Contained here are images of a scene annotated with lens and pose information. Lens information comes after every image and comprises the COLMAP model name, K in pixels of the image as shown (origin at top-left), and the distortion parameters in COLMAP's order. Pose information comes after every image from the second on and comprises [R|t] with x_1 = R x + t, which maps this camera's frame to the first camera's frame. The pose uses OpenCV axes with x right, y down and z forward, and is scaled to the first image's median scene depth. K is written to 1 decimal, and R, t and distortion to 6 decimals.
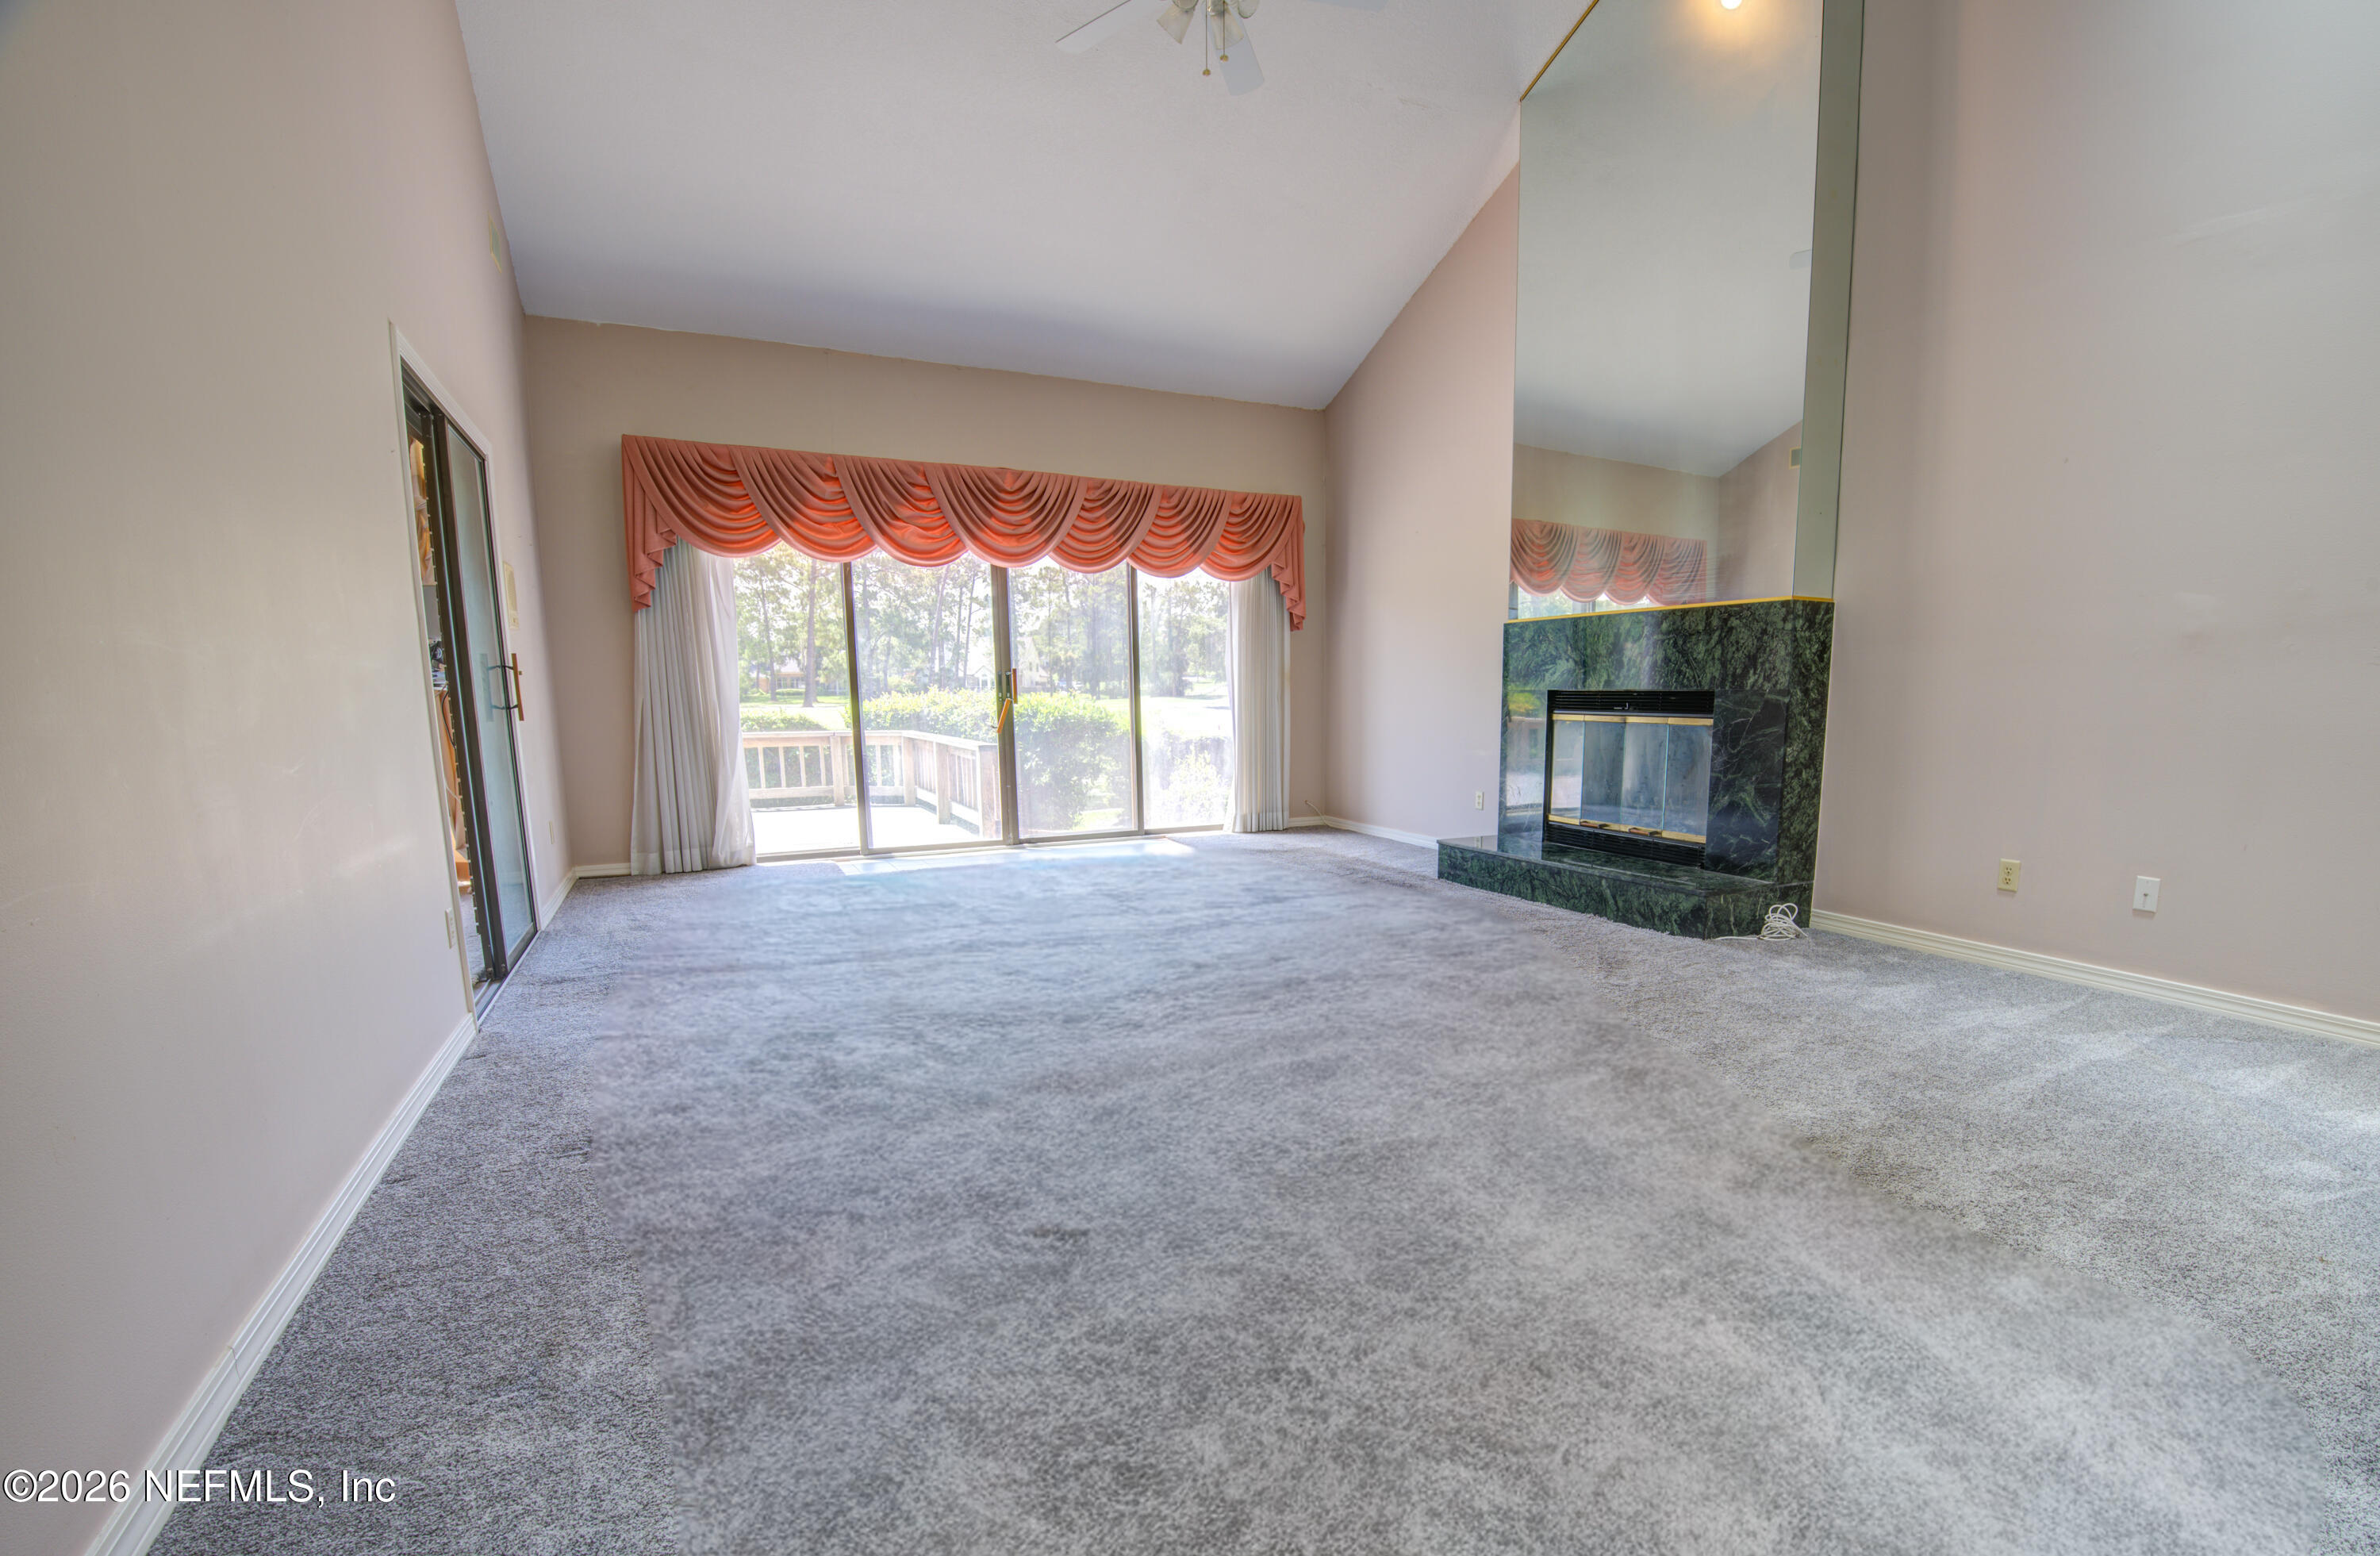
lens RADIAL K [[1073.4, 0, 1300.4], [0, 1073.4, 867.8], [0, 0, 1]] dist [-0.052080, -0.000326]
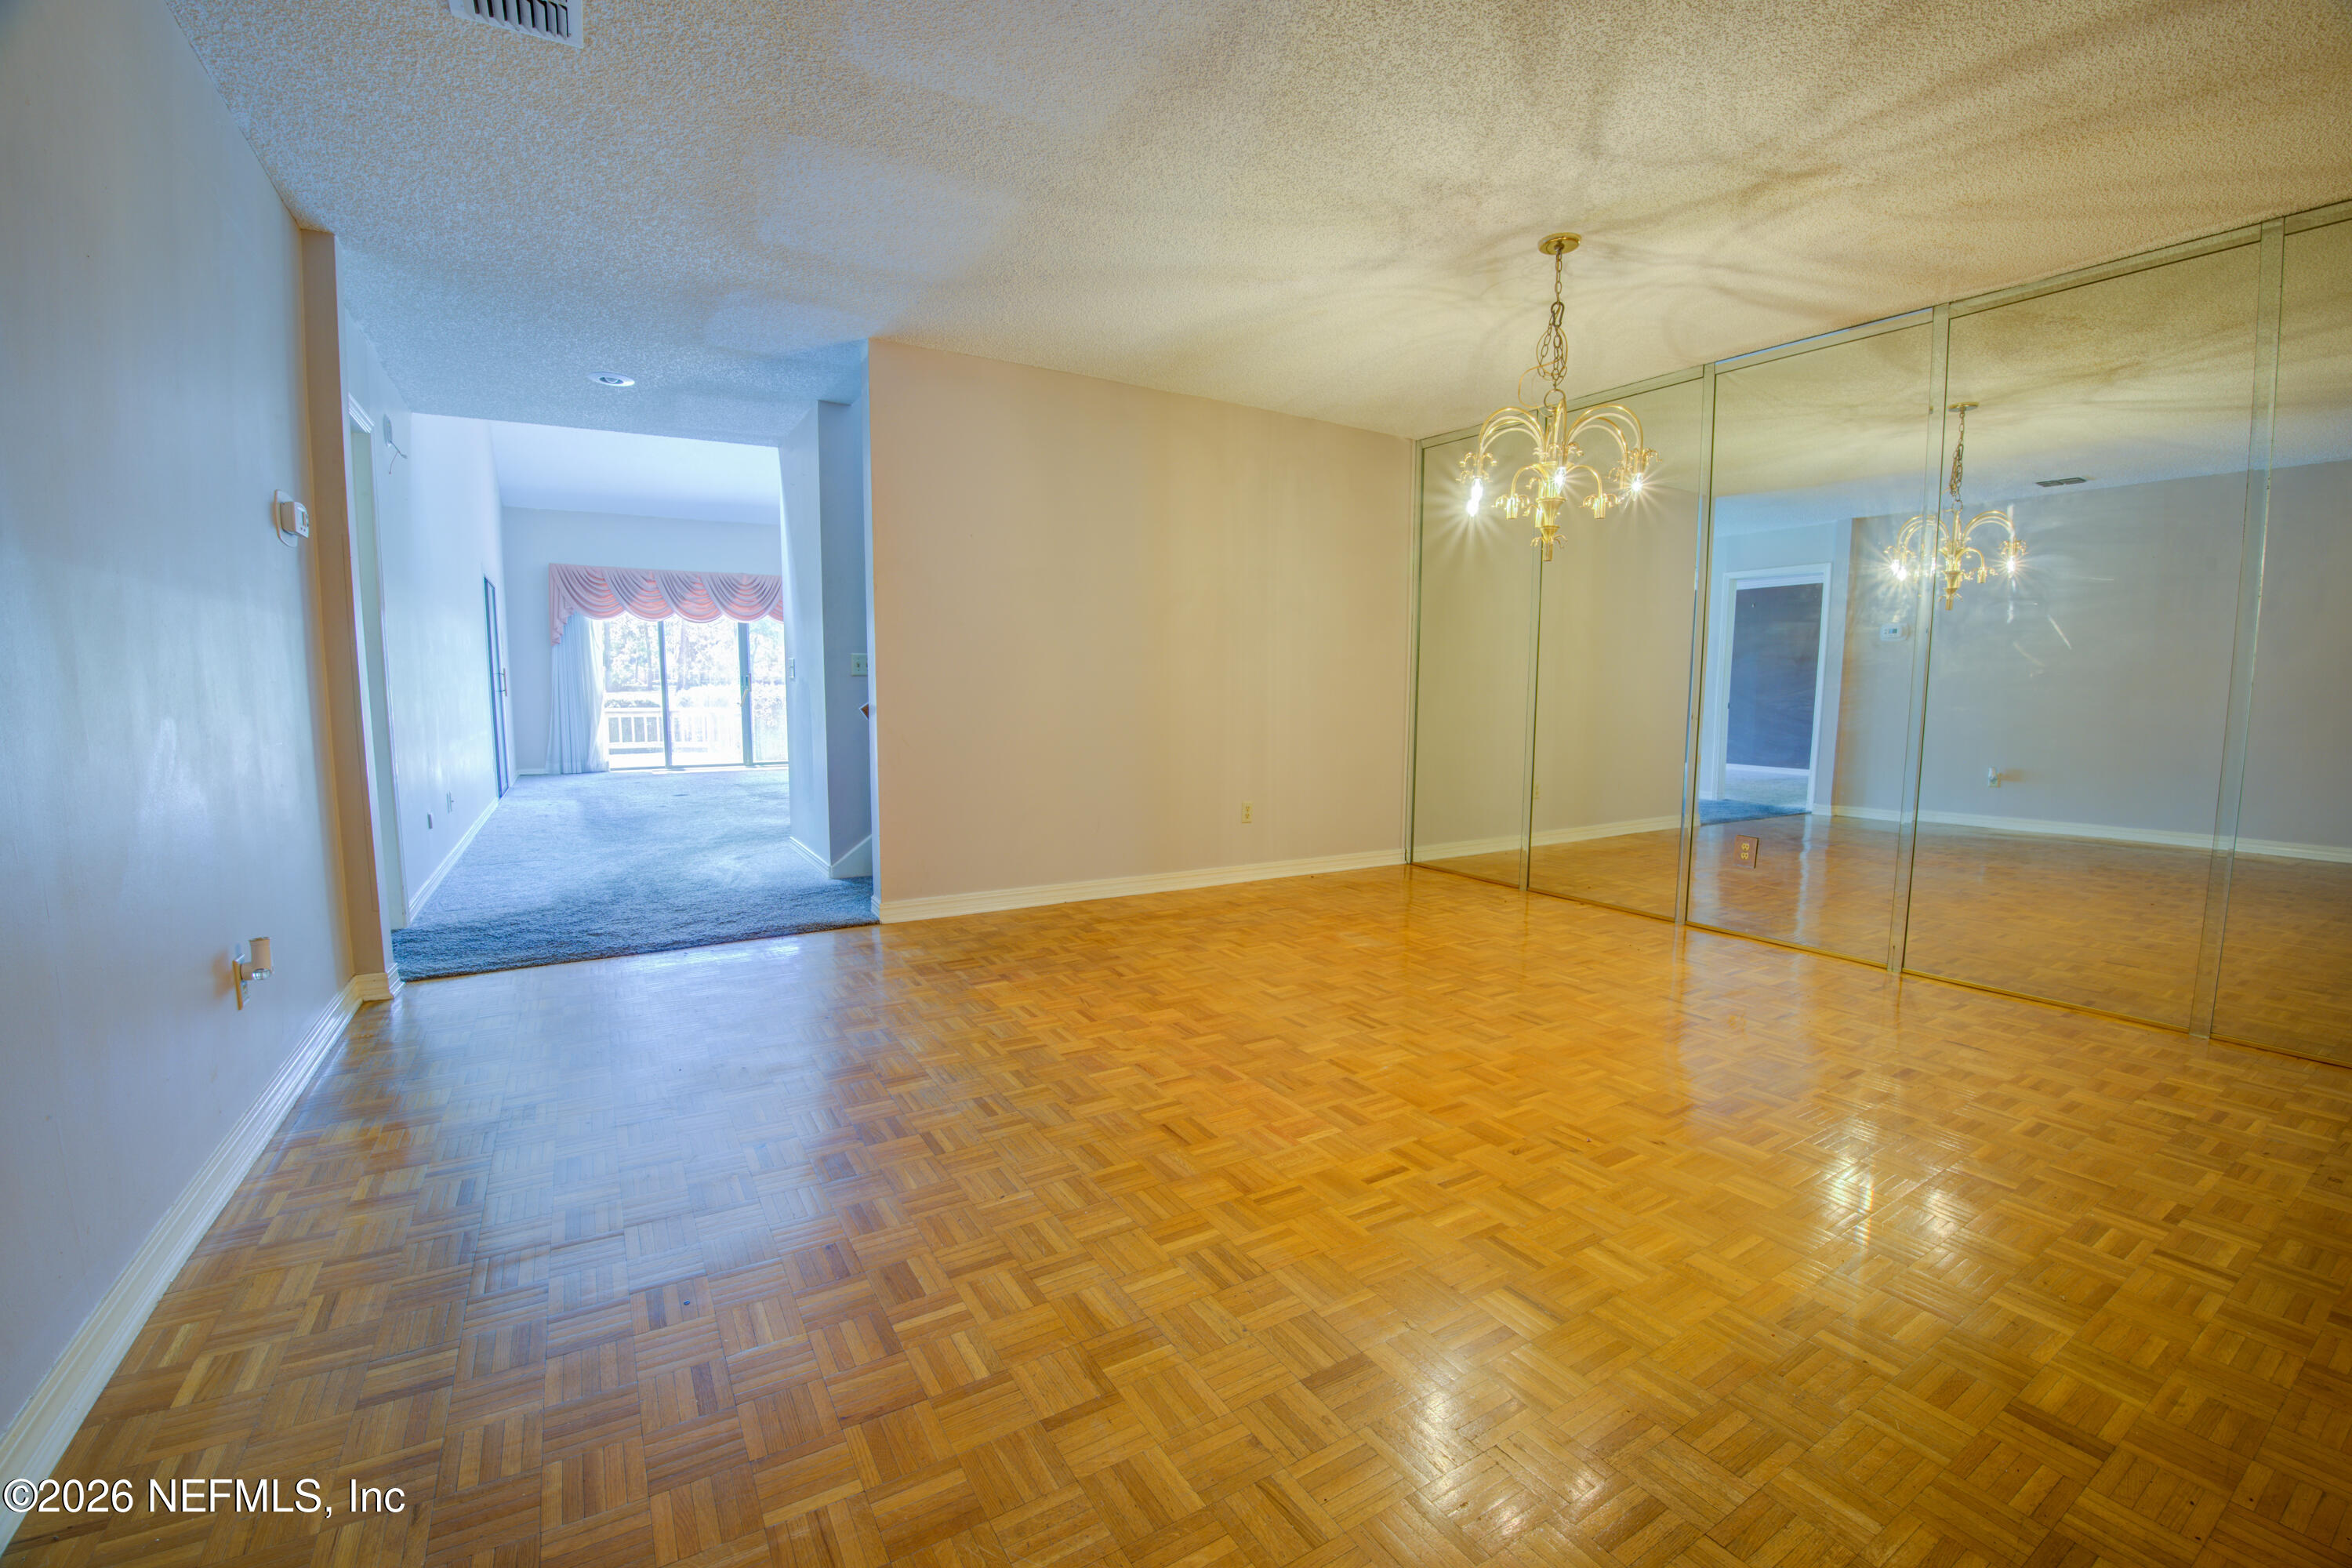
lens RADIAL K [[971.2, 0, 1170.5], [0, 971.2, 784.8], [0, 0, 1]] dist [-0.040787, -0.001907]
pose [[0.999239, 0.000823, 0.038992, 0.458452], [0.001603, 0.998067, -0.062132, 0.133395], [-0.038968, 0.062147, 0.997306, -0.813877]]
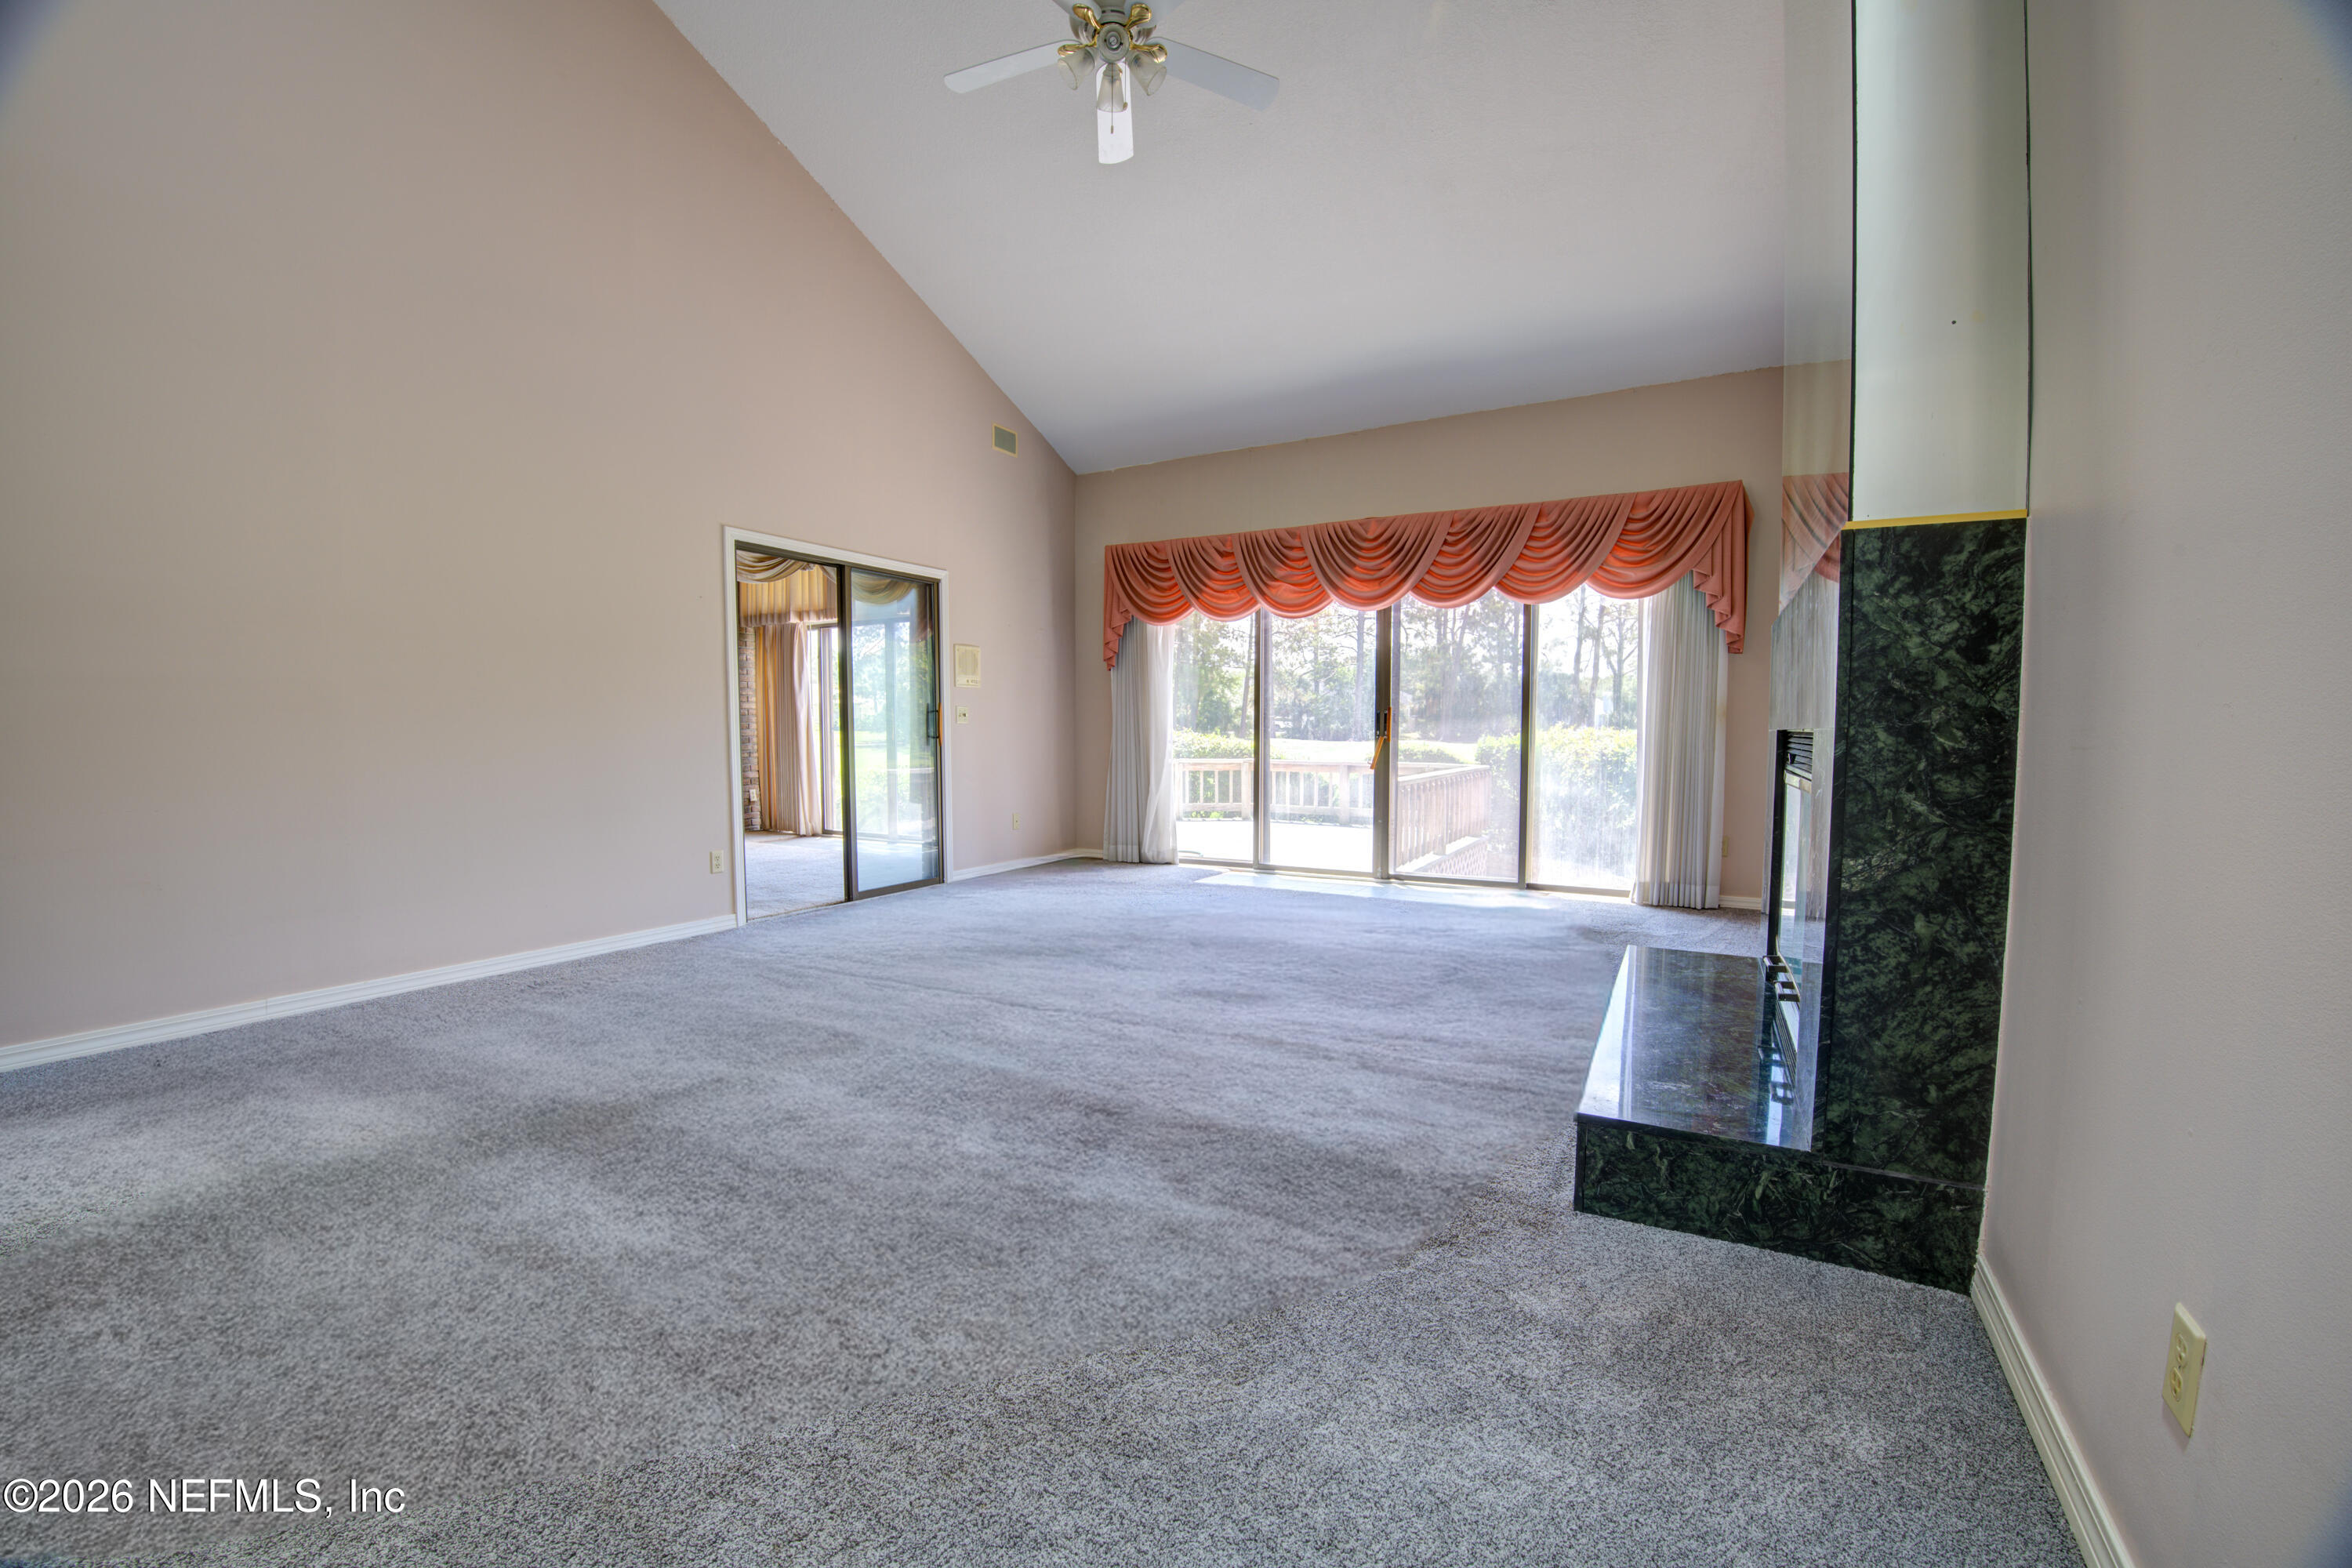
lens RADIAL K [[971.2, 0, 1173.2], [0, 971.2, 776.6], [0, 0, 1]] dist [-0.040787, -0.001907]
pose [[0.510514, 0.044159, -0.858735, 0.461432], [-0.140103, 0.989607, -0.032401, -0.066216], [0.848379, 0.136853, 0.511395, 0.385324]]
